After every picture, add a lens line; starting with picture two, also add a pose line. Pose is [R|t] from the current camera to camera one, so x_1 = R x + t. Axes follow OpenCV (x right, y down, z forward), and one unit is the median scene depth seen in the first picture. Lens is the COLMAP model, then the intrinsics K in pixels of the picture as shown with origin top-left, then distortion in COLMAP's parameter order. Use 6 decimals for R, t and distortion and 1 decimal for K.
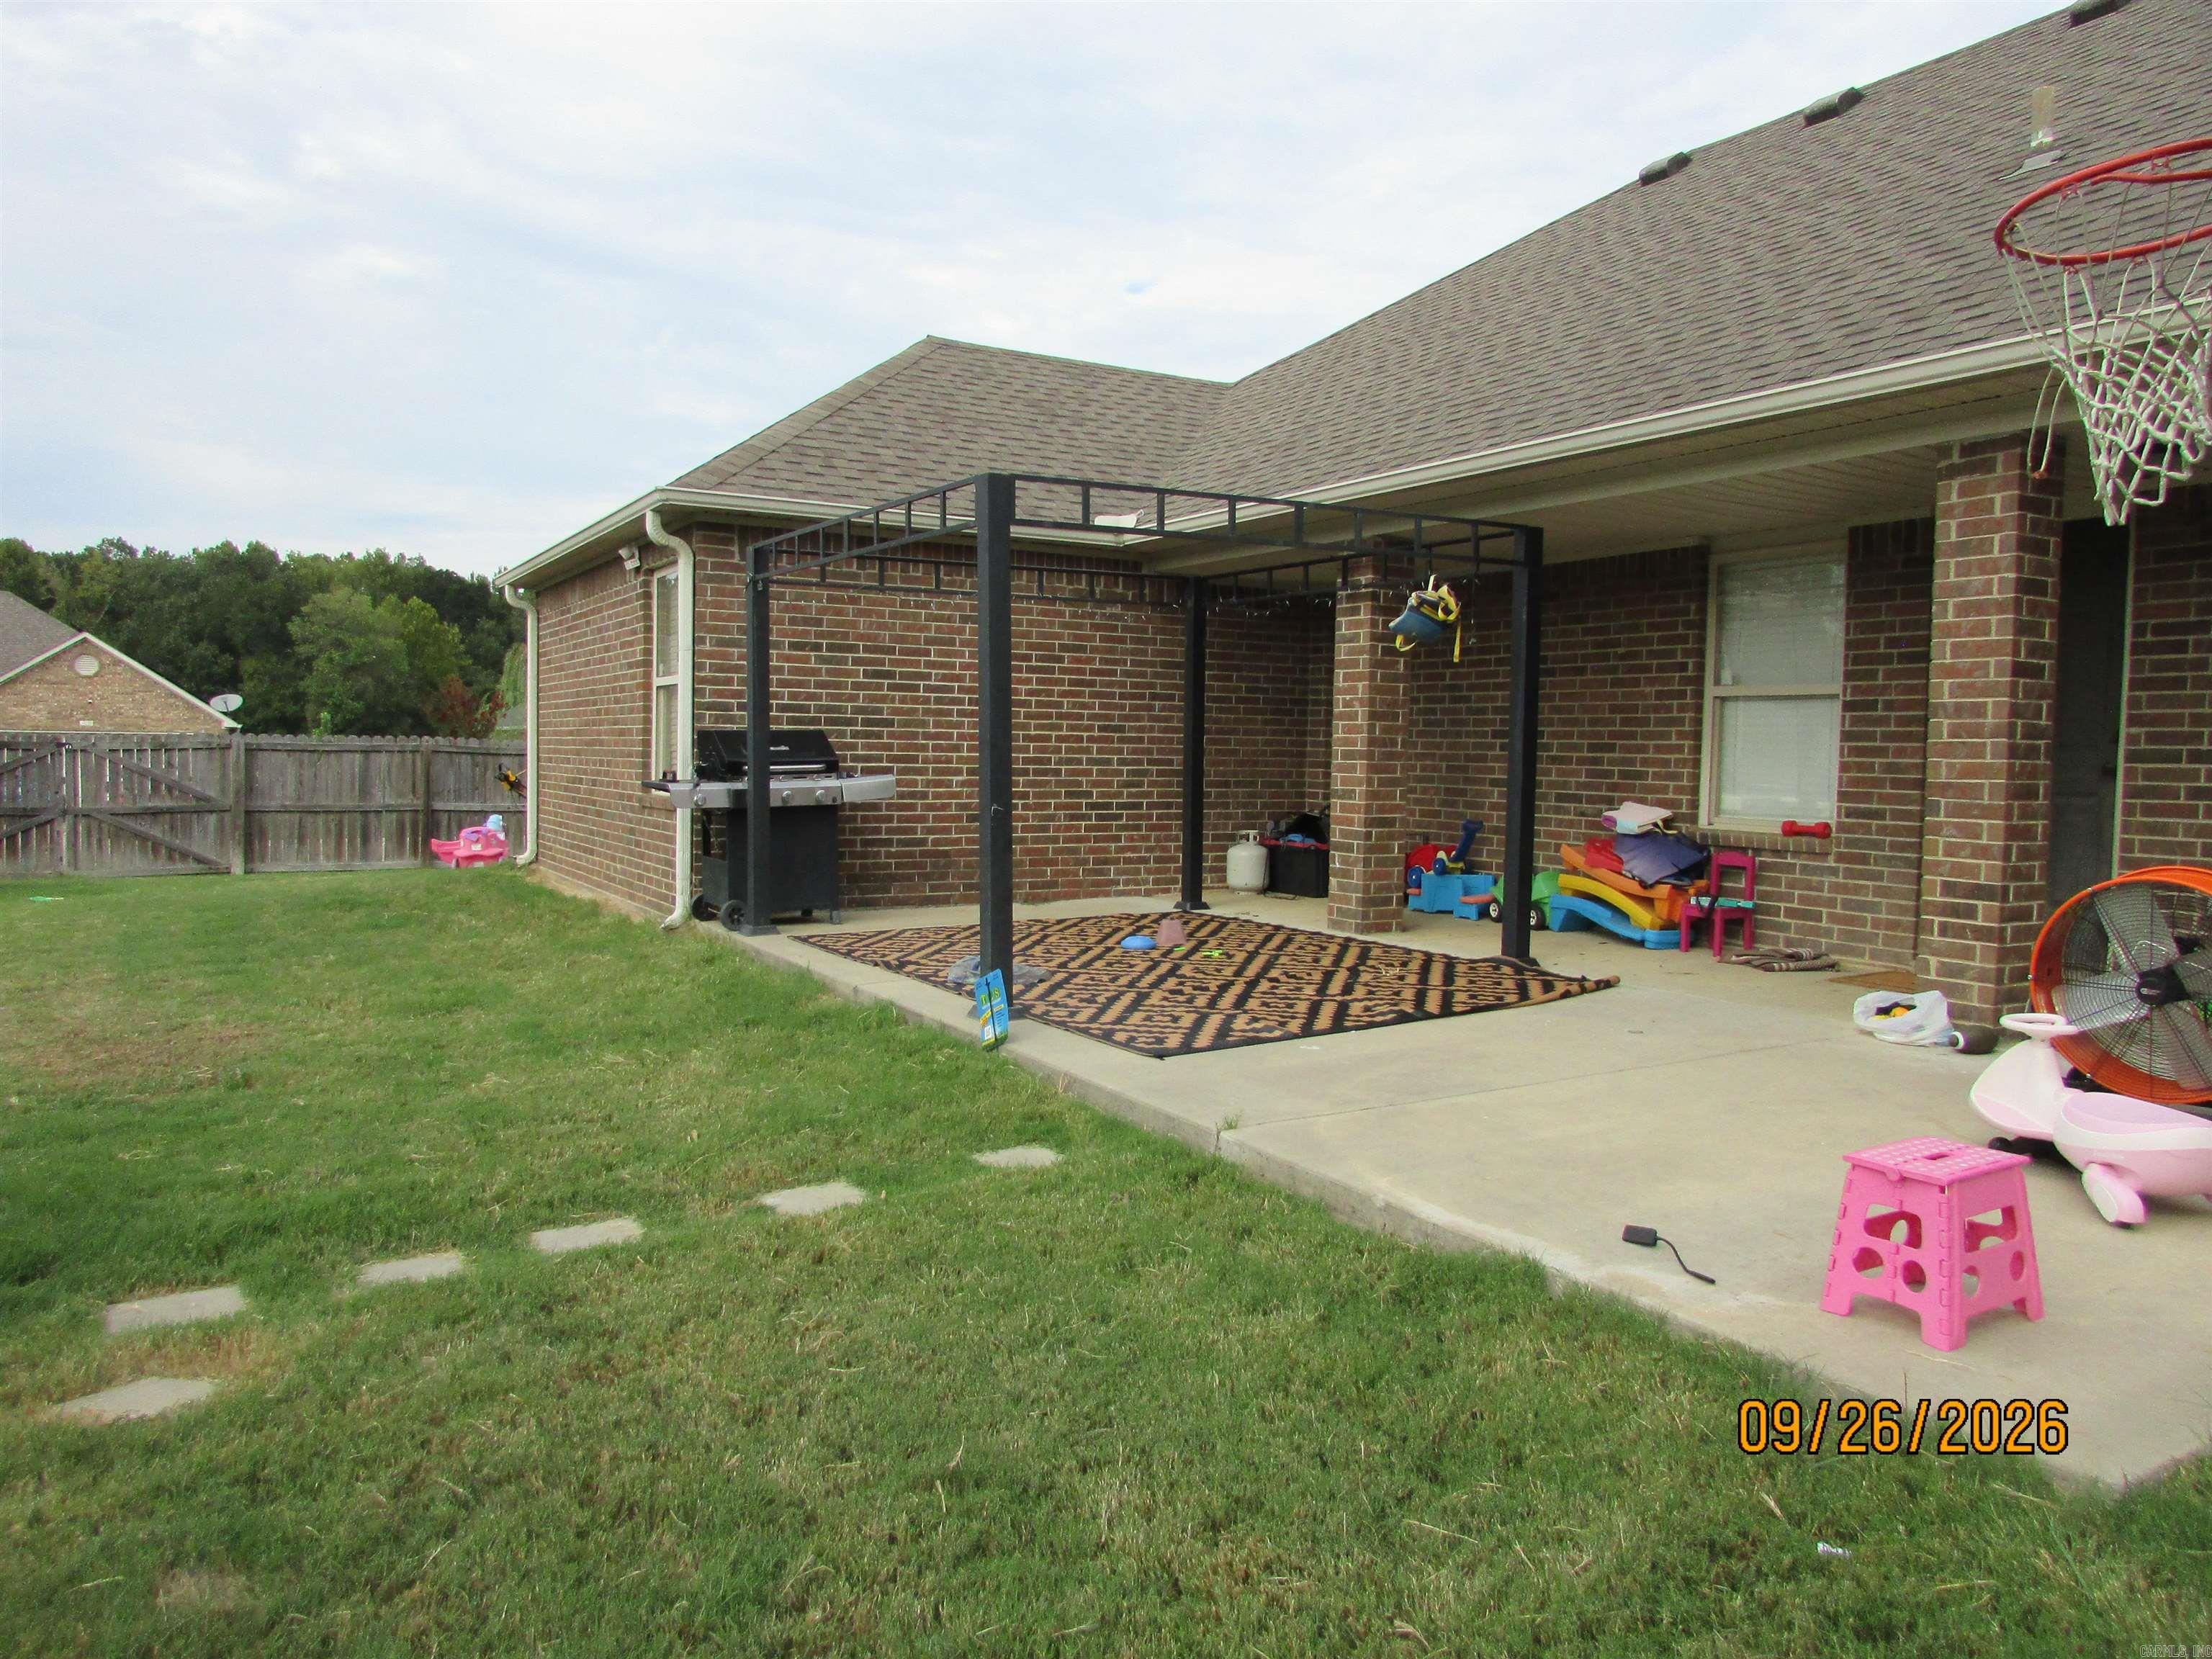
lens RADIAL K [[1584.8, 0, 1110.5], [0, 1584.8, 821.3], [0, 0, 1]] dist [-0.022175, 0.016252]
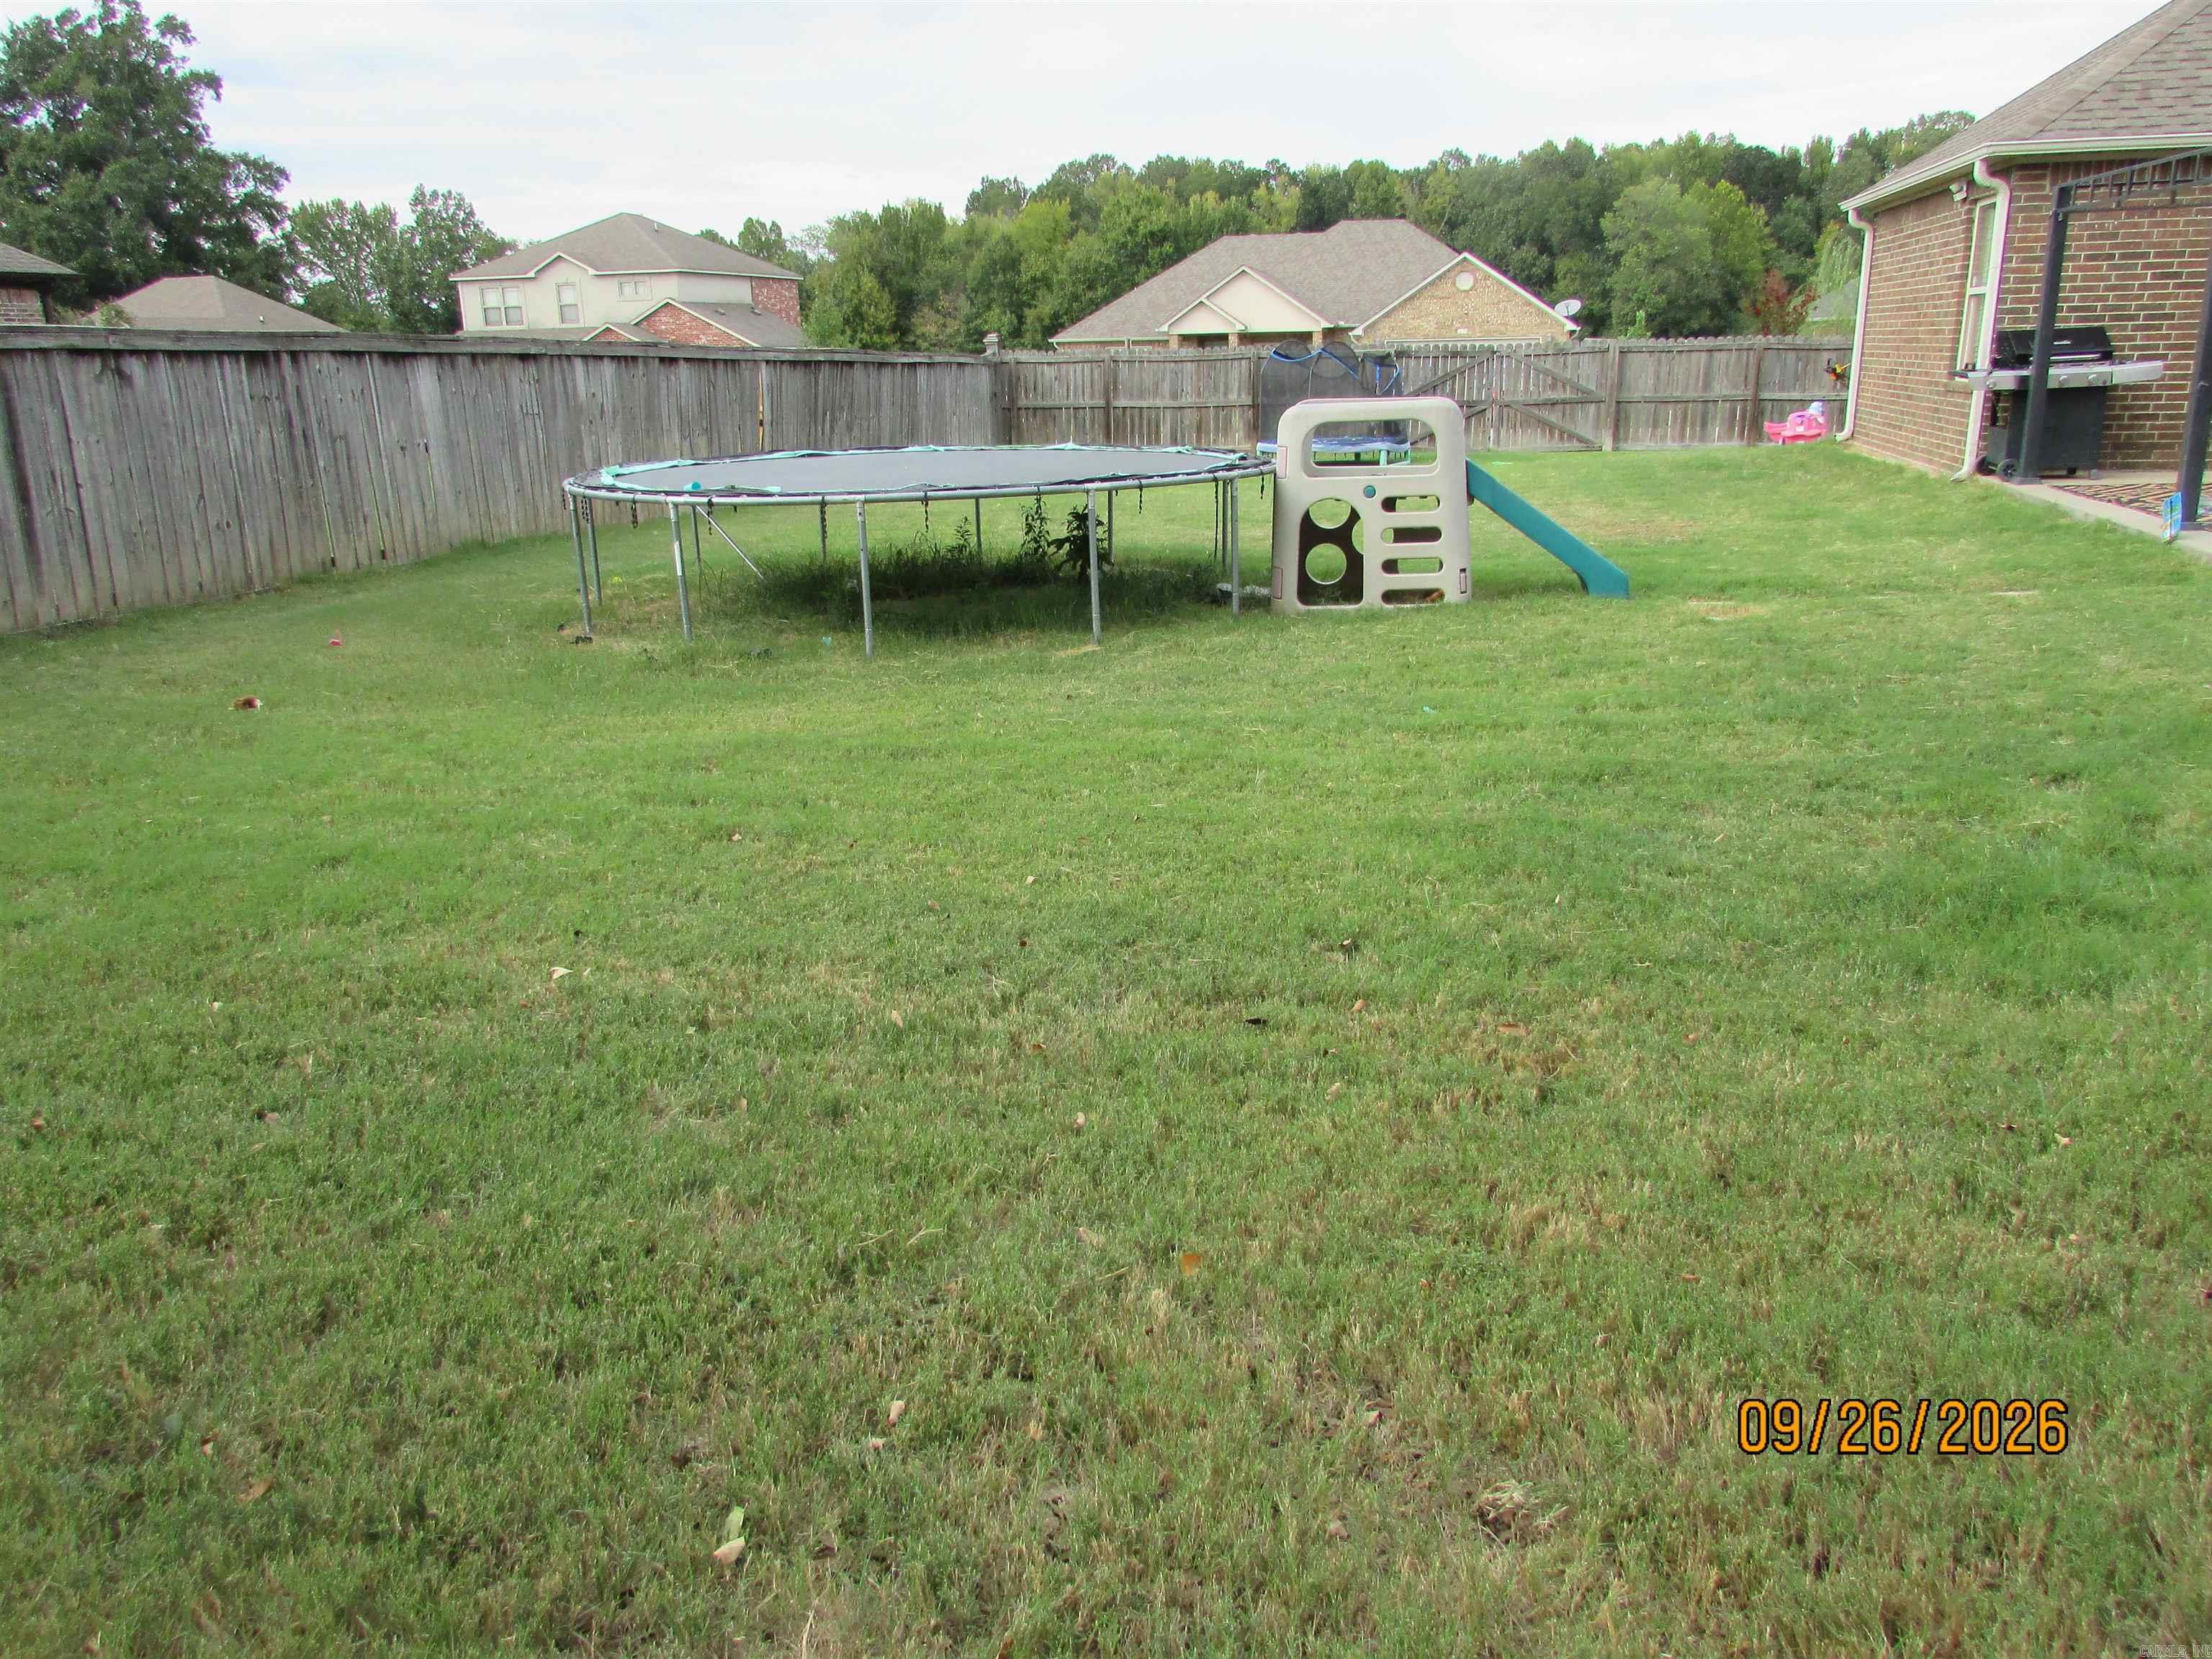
lens RADIAL K [[1584.8, 0, 1119.3], [0, 1584.8, 819.8], [0, 0, 1]] dist [-0.022175, 0.016252]
pose [[0.726091, 0.163498, -0.667877, 0.127981], [0.007047, 0.969498, 0.244996, 0.010053], [0.687562, -0.182596, 0.702792, -0.425909]]
